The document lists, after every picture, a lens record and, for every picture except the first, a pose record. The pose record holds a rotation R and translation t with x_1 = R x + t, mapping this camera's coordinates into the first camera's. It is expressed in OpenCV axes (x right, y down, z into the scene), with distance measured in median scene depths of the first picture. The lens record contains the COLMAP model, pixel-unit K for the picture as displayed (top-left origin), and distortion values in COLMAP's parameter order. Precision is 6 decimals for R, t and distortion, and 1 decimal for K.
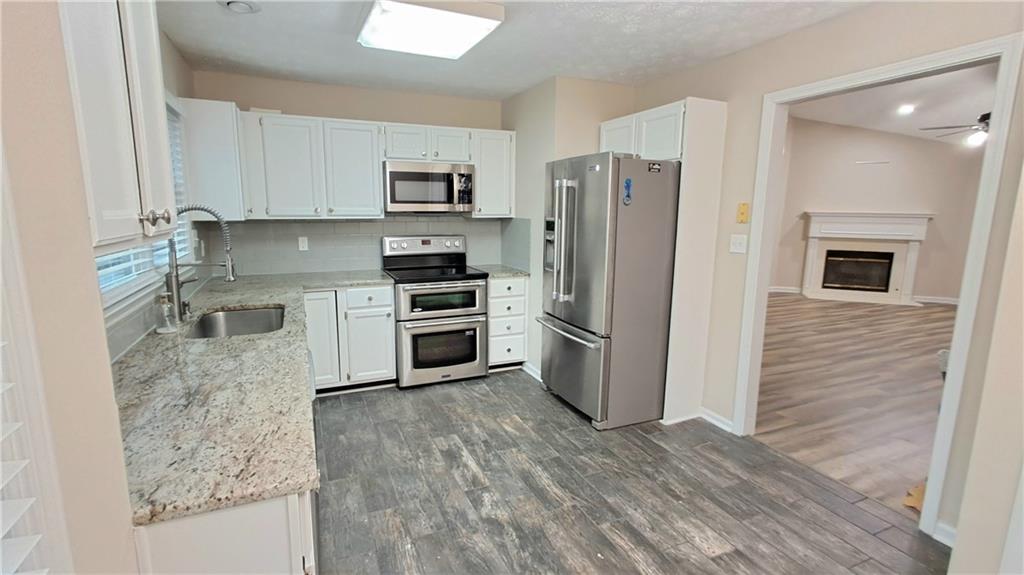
lens RADIAL K [[471.4, 0, 500.9], [0, 471.4, 287.8], [0, 0, 1]] dist [-0.005253, 0.001154]
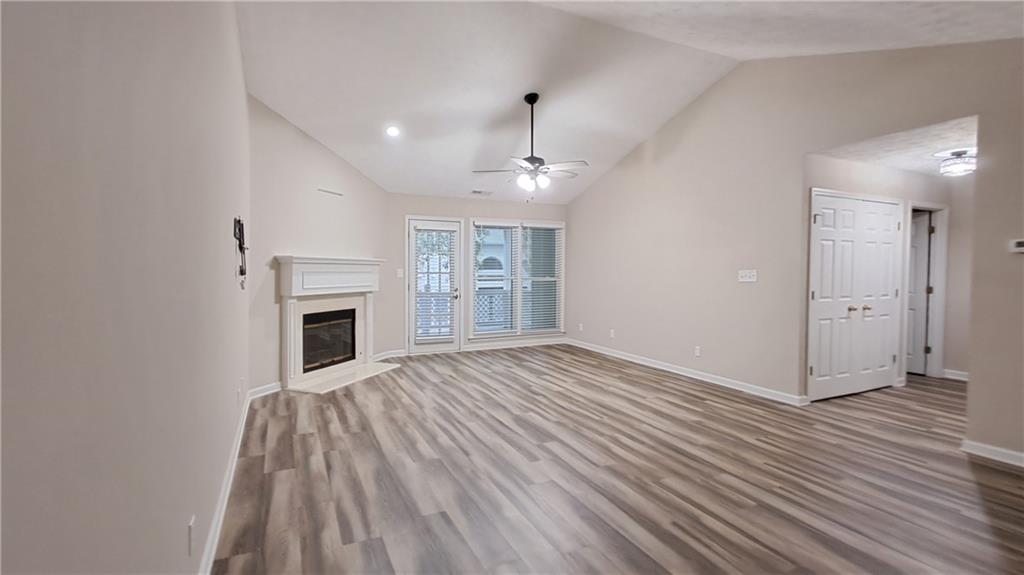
lens RADIAL K [[471.4, 0, 505.5], [0, 471.4, 284.9], [0, 0, 1]] dist [-0.005253, 0.001154]
pose [[-0.025659, -0.043141, 0.998739, 0.031166], [0.157199, 0.986464, 0.046650, -0.108769], [-0.987233, 0.158198, -0.018530, 0.735578]]
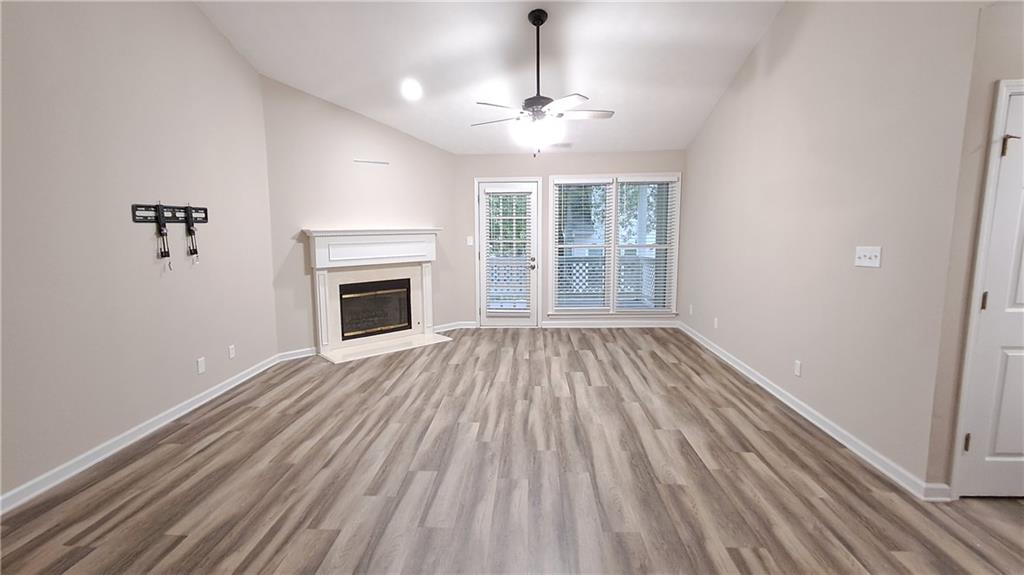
lens RADIAL K [[471.4, 0, 501.5], [0, 471.4, 286.7], [0, 0, 1]] dist [-0.005253, 0.001154]
pose [[0.460137, -0.130866, 0.878150, 0.202673], [0.159256, 0.985201, 0.063372, -0.084924], [-0.873448, 0.110691, 0.474169, 0.476439]]
